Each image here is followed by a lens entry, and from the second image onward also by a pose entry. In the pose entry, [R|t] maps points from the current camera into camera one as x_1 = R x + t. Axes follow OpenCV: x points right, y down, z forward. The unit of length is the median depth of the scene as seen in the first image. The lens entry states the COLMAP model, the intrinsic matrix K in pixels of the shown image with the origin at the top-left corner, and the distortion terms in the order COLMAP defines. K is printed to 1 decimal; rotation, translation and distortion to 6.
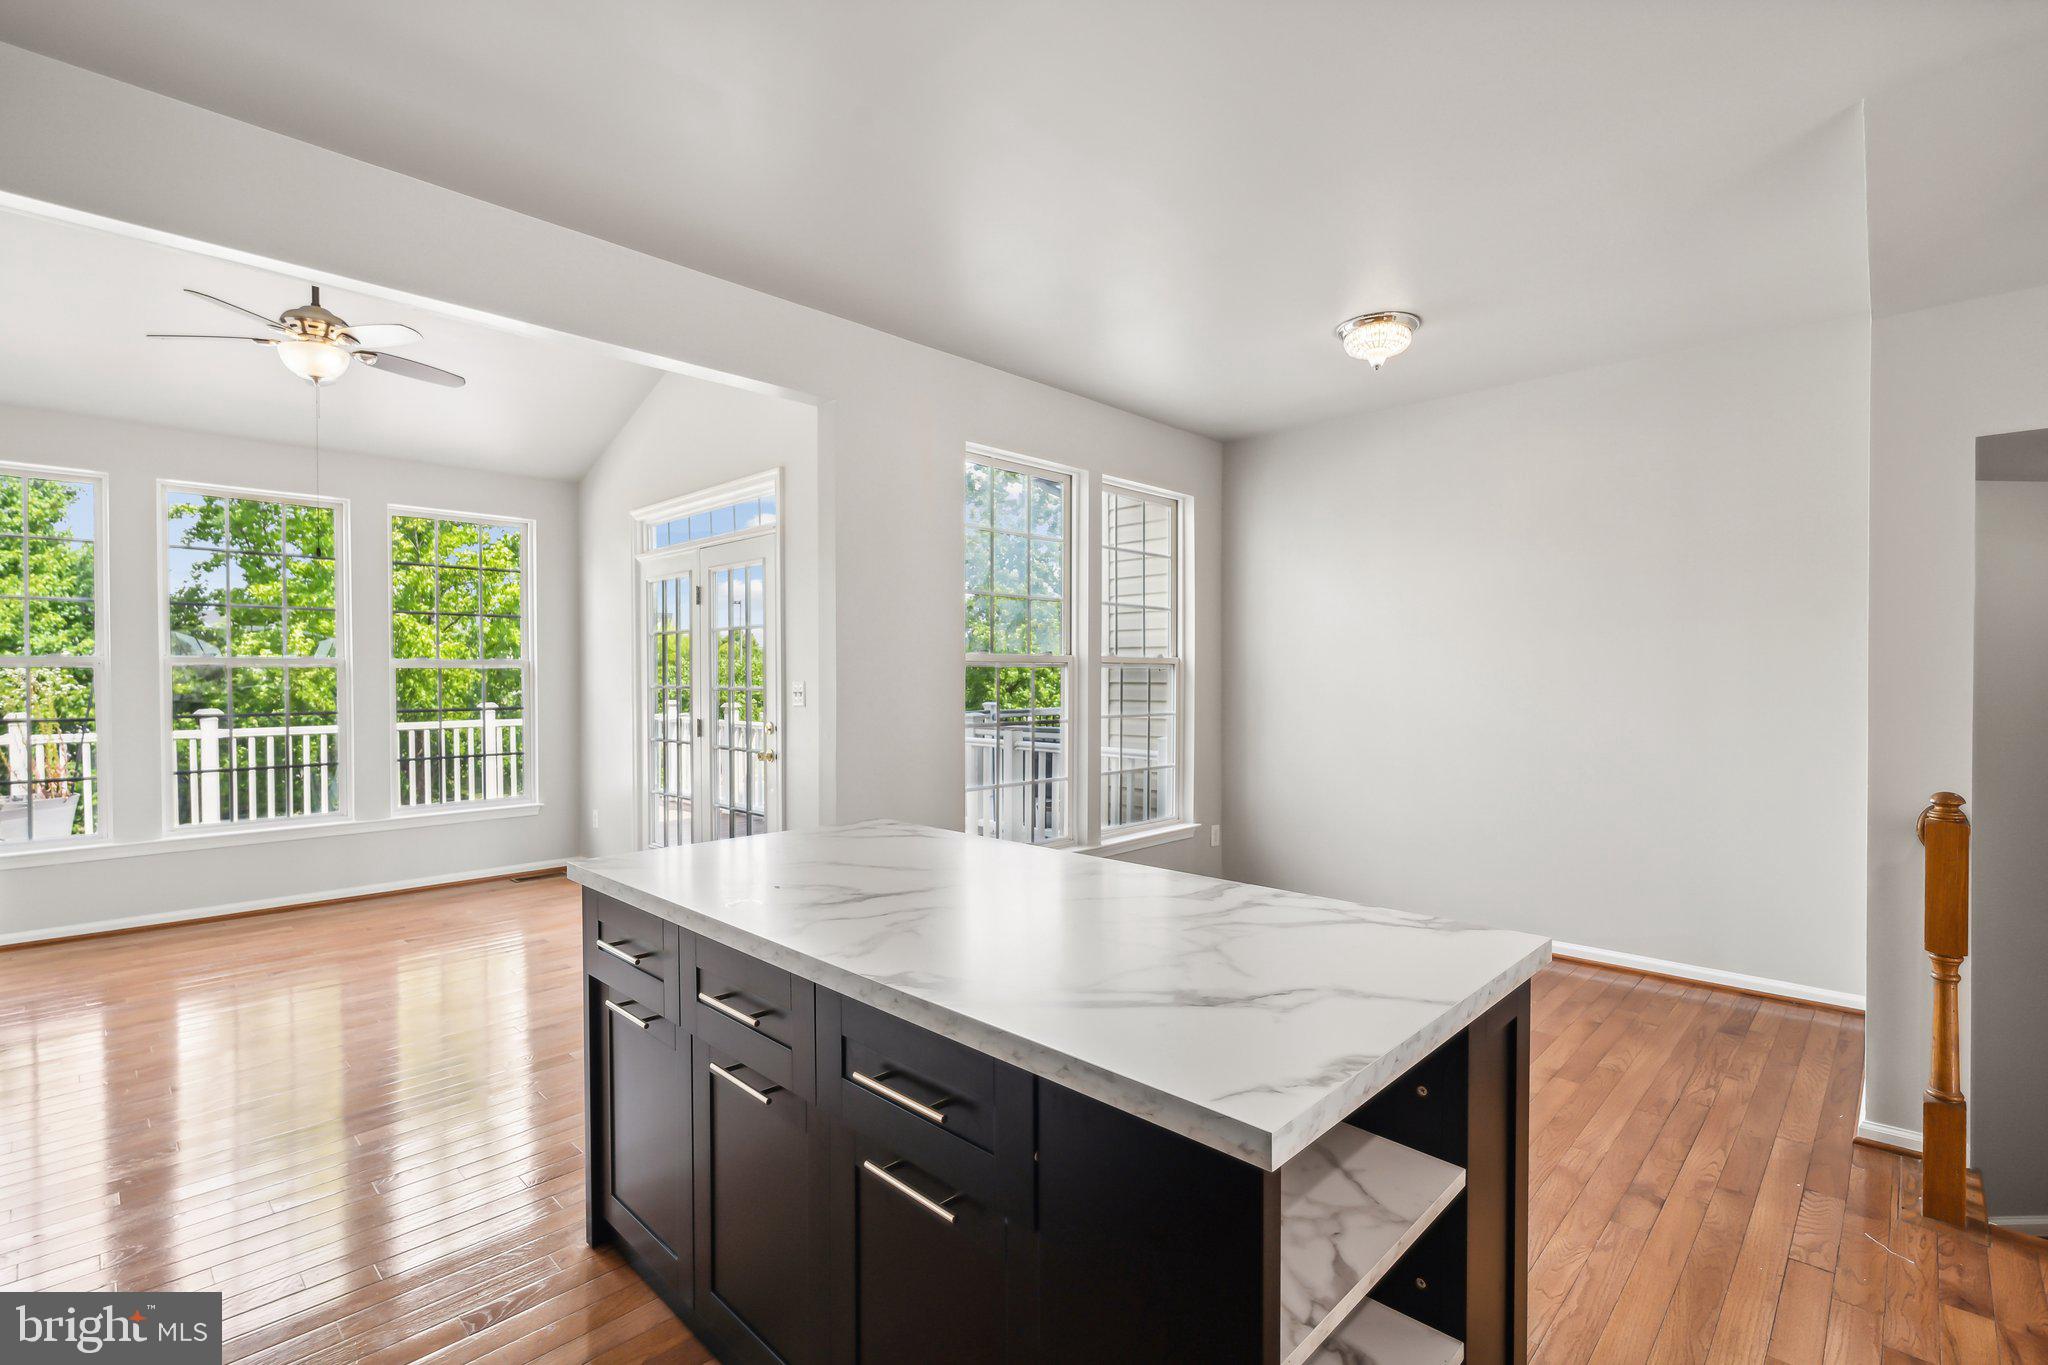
lens RADIAL K [[930.7, 0, 1018.6], [0, 930.7, 685.9], [0, 0, 1]] dist [0.002902, 0.000561]
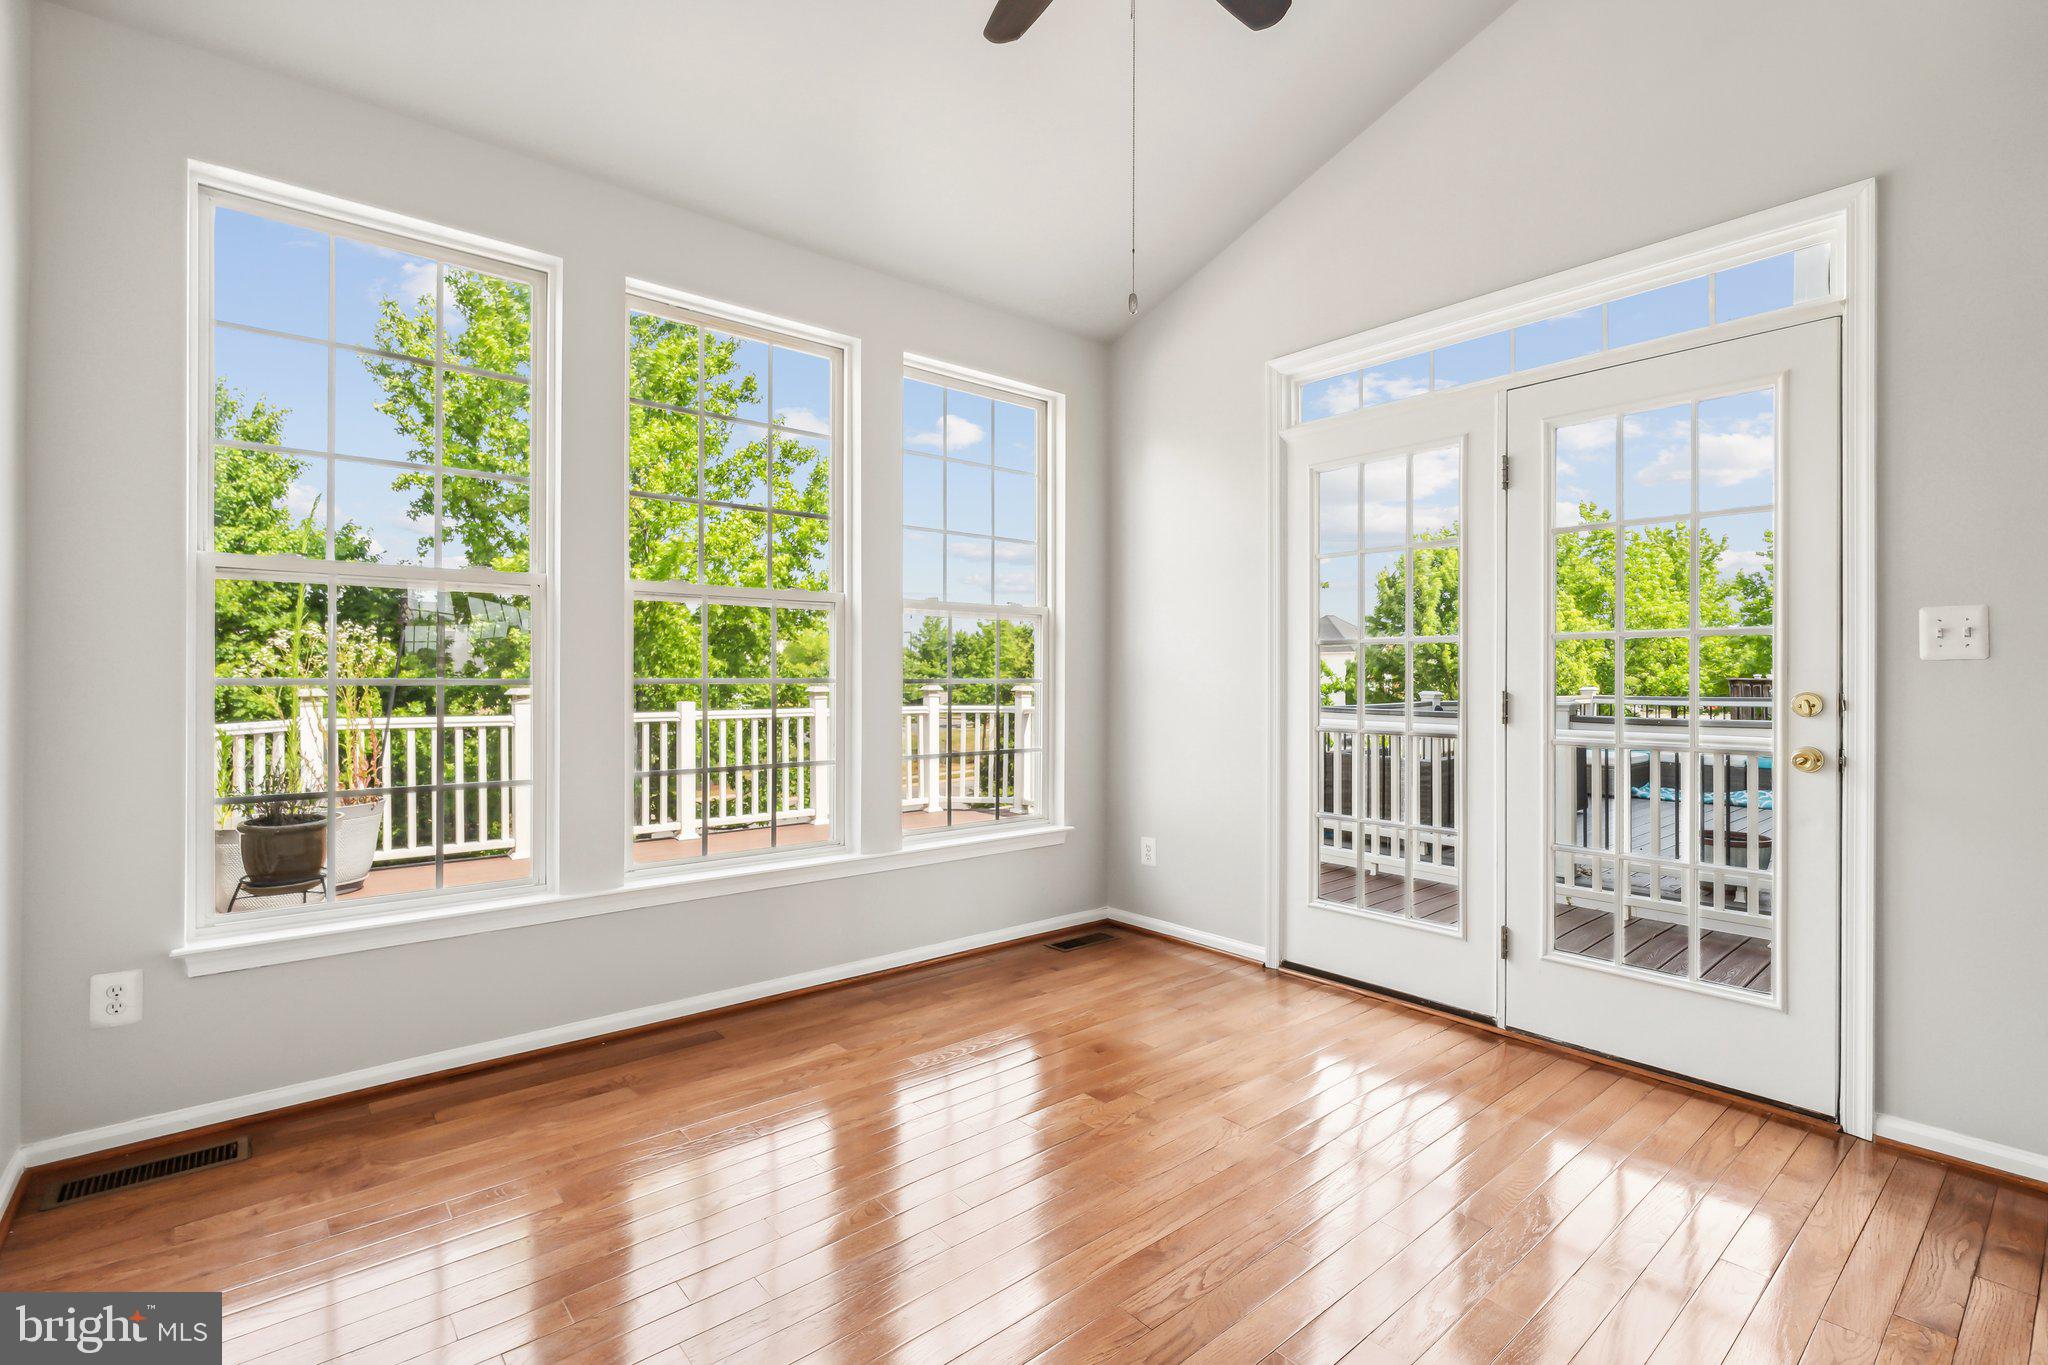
lens RADIAL K [[930.7, 0, 1039.9], [0, 930.7, 675.9], [0, 0, 1]] dist [0.002902, 0.000561]
pose [[0.996245, 0.003154, -0.086517, -0.200539], [-0.004163, 0.999925, -0.011487, 0.011576], [0.086474, 0.011804, 0.996184, 0.145111]]
